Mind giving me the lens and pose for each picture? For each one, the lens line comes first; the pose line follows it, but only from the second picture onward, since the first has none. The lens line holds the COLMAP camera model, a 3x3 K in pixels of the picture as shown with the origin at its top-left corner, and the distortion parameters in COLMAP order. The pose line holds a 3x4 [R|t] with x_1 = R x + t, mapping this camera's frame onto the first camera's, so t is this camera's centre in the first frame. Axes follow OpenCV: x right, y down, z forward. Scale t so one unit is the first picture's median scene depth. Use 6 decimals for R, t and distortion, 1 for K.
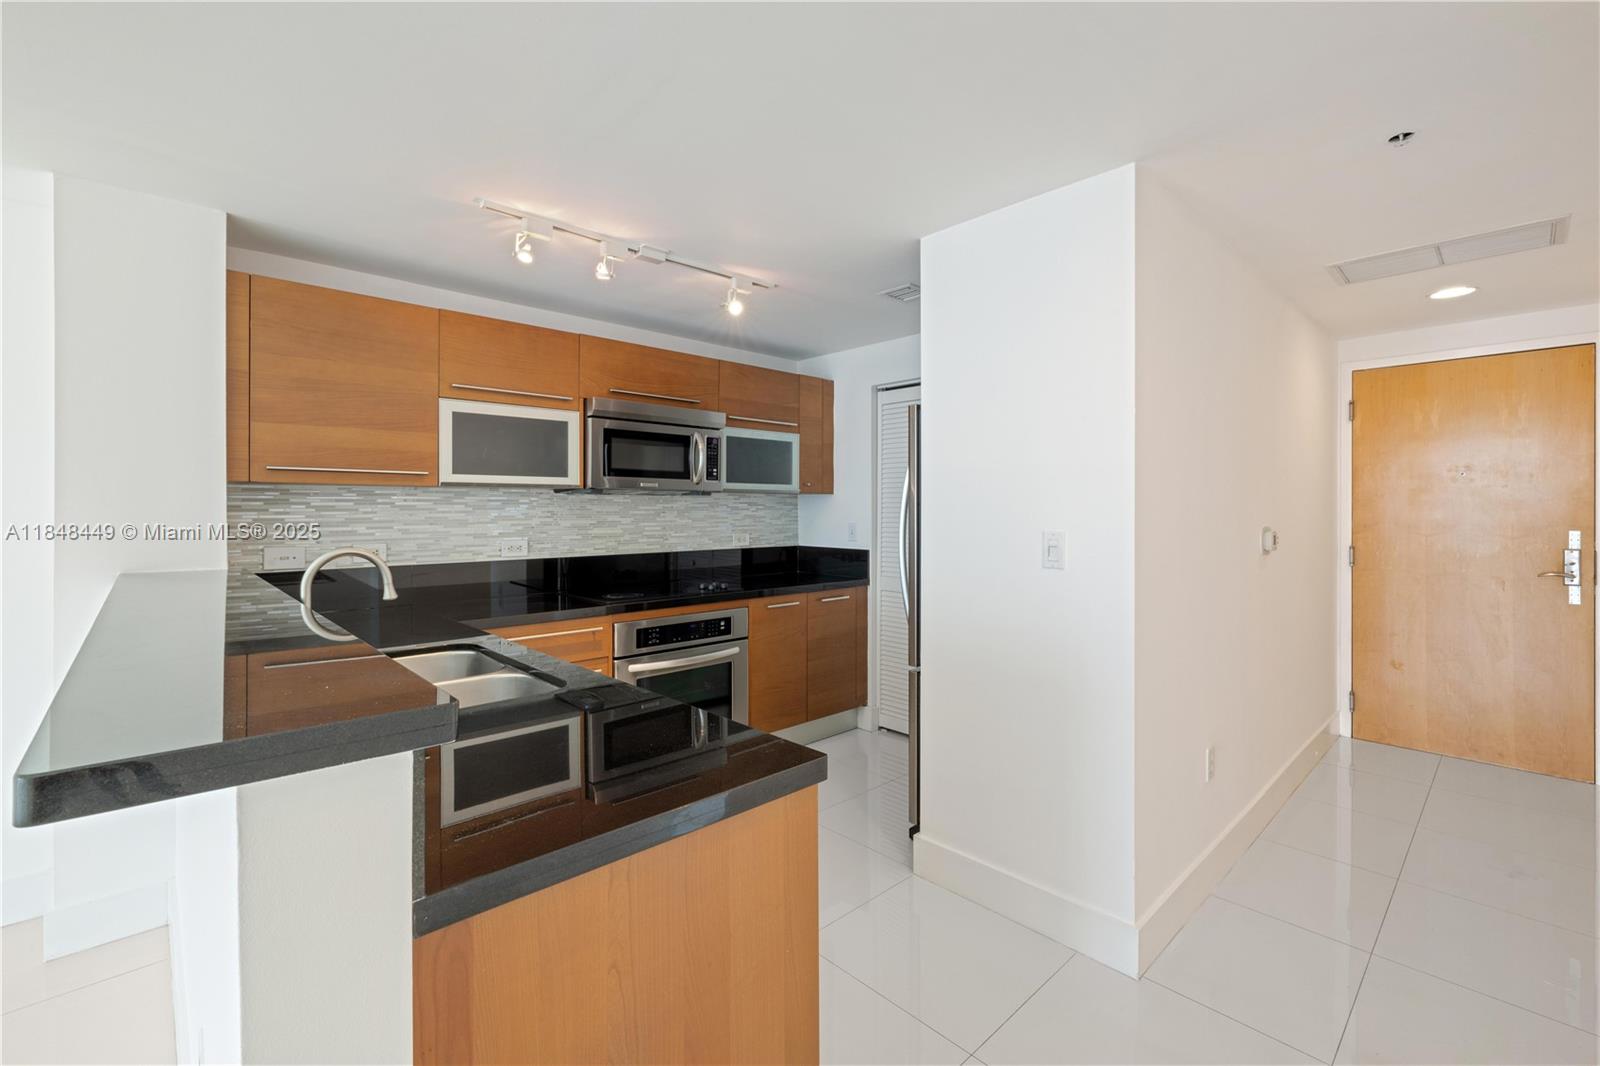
lens RADIAL K [[685.8, 0, 795.4], [0, 685.8, 516.0], [0, 0, 1]] dist [-0.000019, 0.000087]
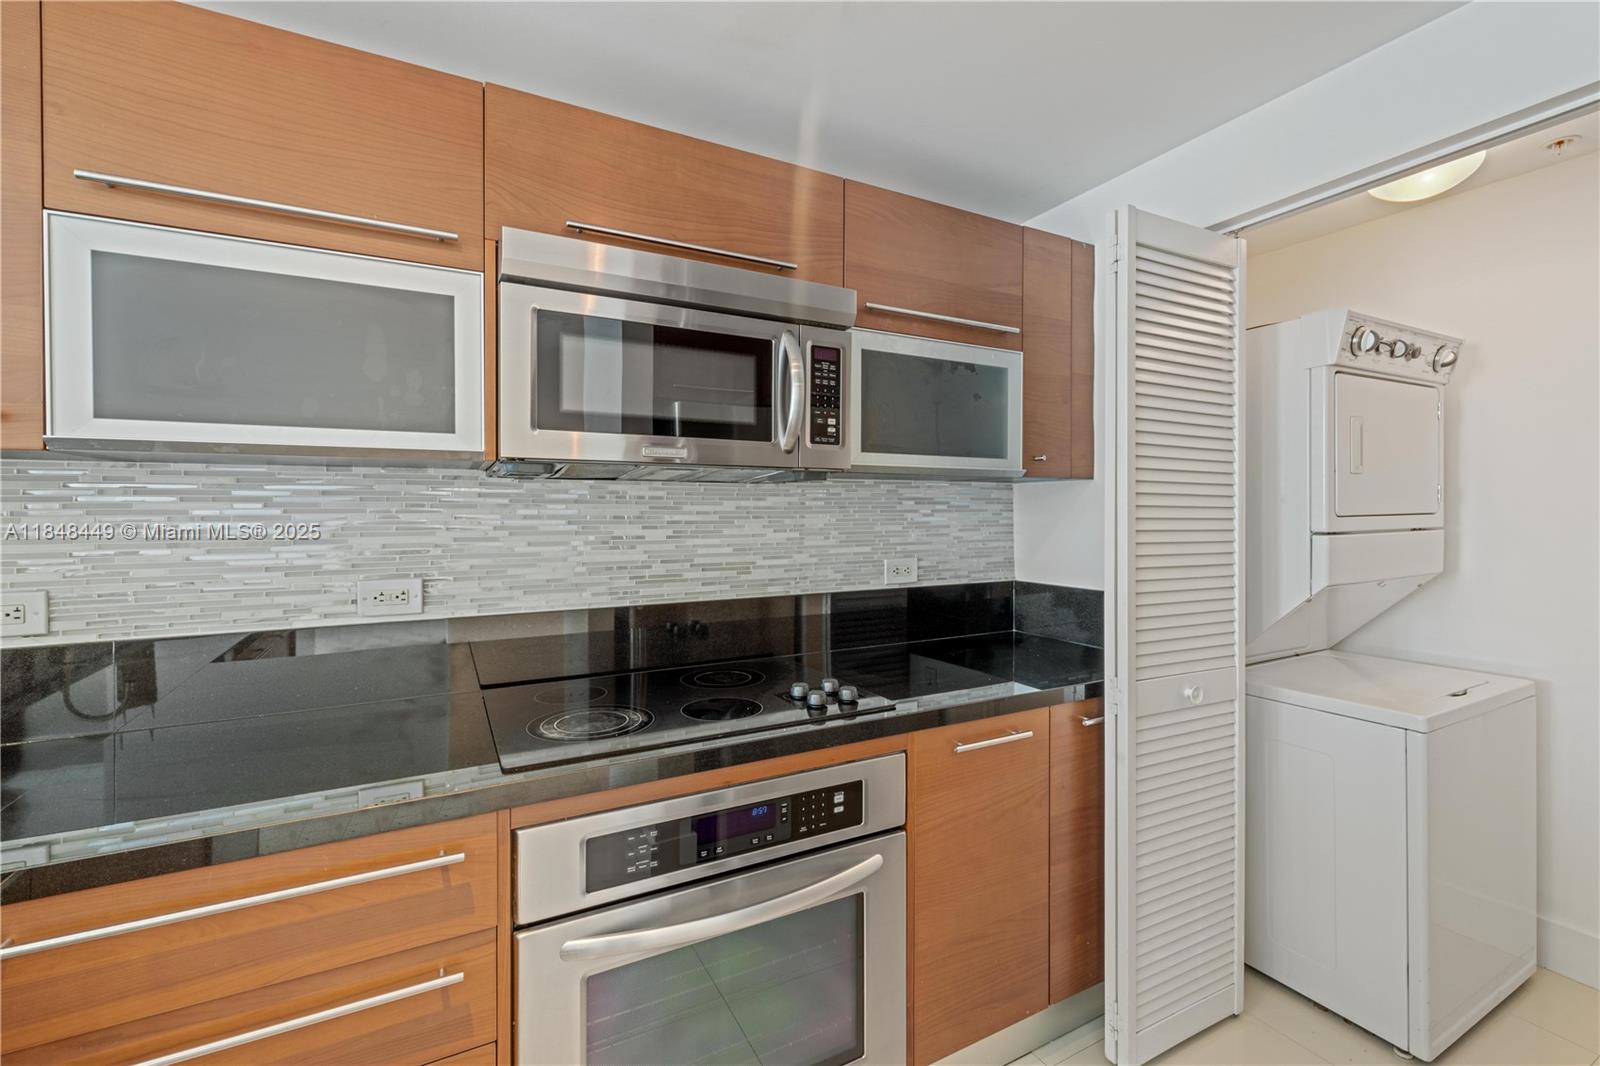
lens RADIAL K [[685.8, 0, 795.4], [0, 685.8, 516.0], [0, 0, 1]] dist [-0.000019, 0.000087]
pose [[0.965160, -0.001367, -0.261657, -0.024922], [0.000111, 0.999988, -0.004815, -0.004350], [0.261661, 0.004618, 0.965149, 0.566100]]
